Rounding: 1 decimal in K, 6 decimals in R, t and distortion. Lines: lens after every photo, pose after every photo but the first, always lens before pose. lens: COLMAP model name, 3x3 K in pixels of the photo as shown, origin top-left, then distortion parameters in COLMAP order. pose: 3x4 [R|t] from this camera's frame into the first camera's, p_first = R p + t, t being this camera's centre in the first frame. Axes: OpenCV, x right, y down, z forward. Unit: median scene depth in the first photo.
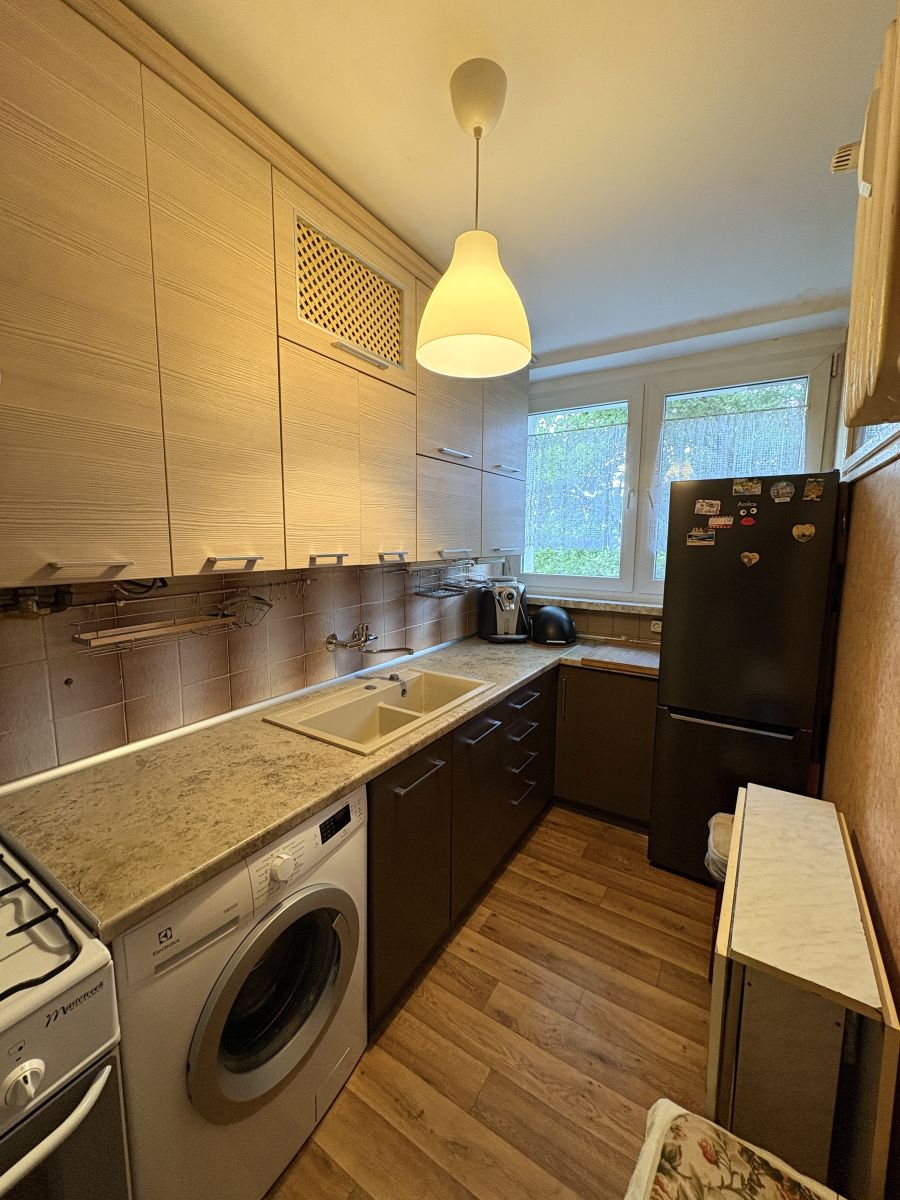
lens RADIAL K [[478.7, 0, 450.0], [0, 478.7, 600.0], [0, 0, 1]] dist [-0.000458, 0.000260]
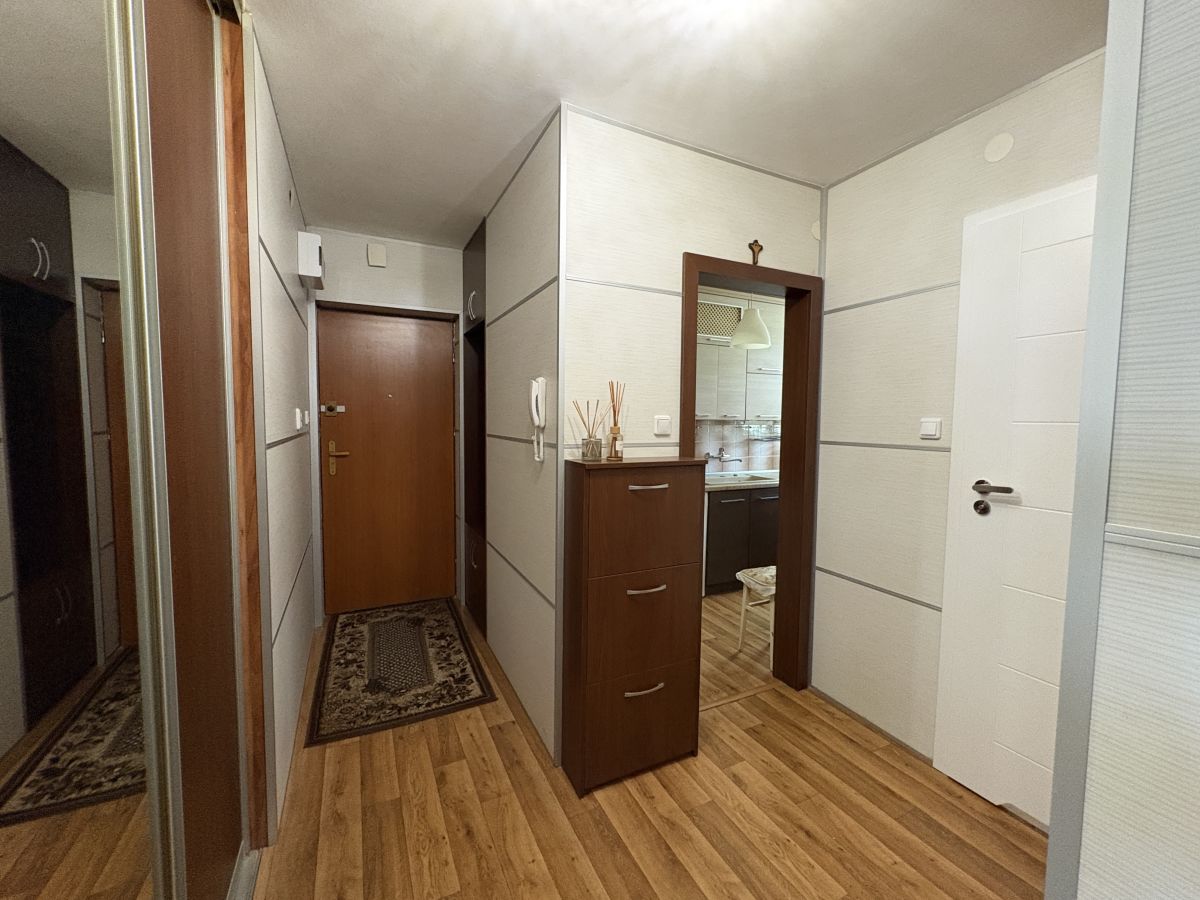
lens RADIAL K [[491.3, 0, 600.0], [0, 491.3, 450.0], [0, 0, 1]] dist [-0.000142, 0.000040]
pose [[0.852220, 0.032870, -0.522150, 0.485873], [-0.068073, 0.996507, -0.048372, 0.116634], [0.518736, 0.076768, 0.851481, -0.363202]]
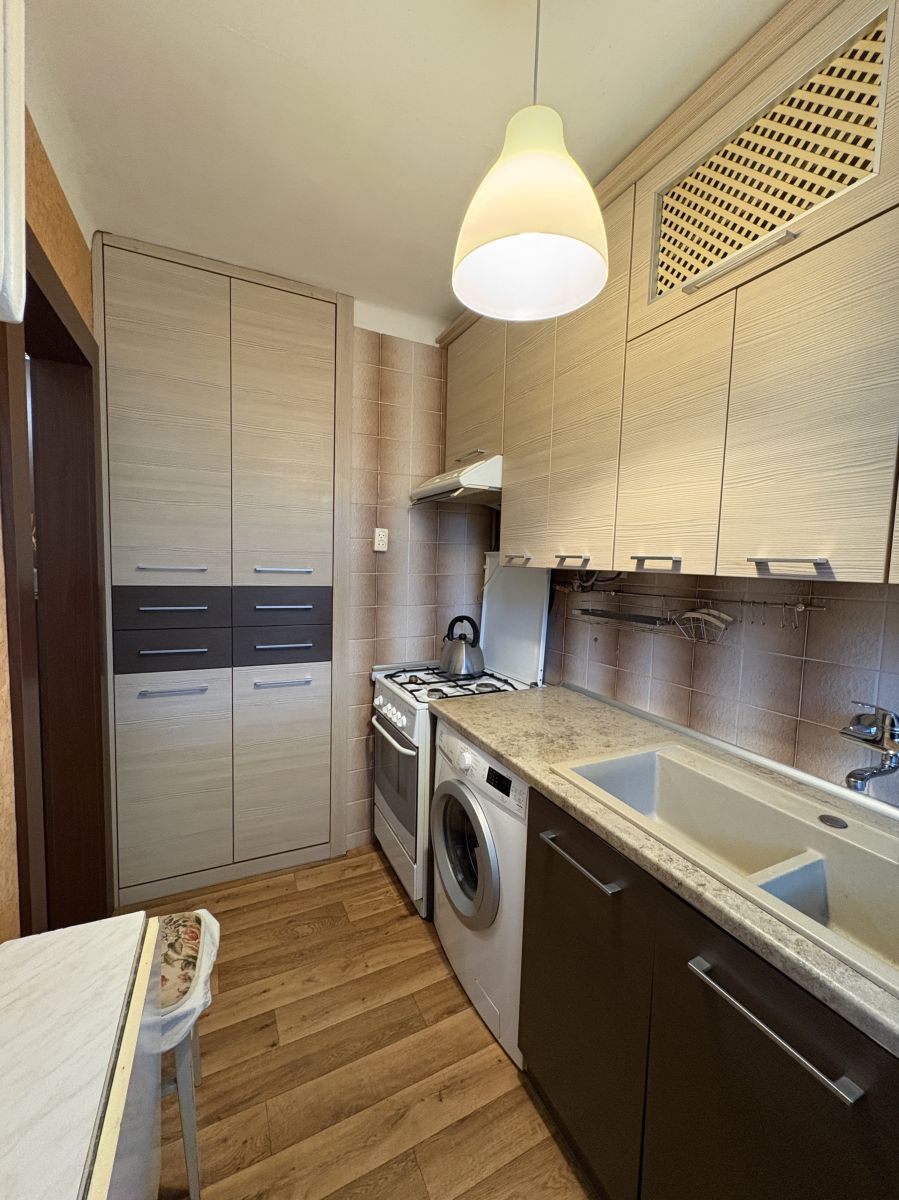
lens RADIAL K [[478.7, 0, 449.5], [0, 478.7, 600.0], [0, 0, 1]] dist [-0.000458, 0.000260]
pose [[-0.525104, 0.043758, -0.849912, 0.675496], [-0.145317, 0.979400, 0.140207, -0.092127], [0.838540, 0.197130, -0.507928, 1.202867]]
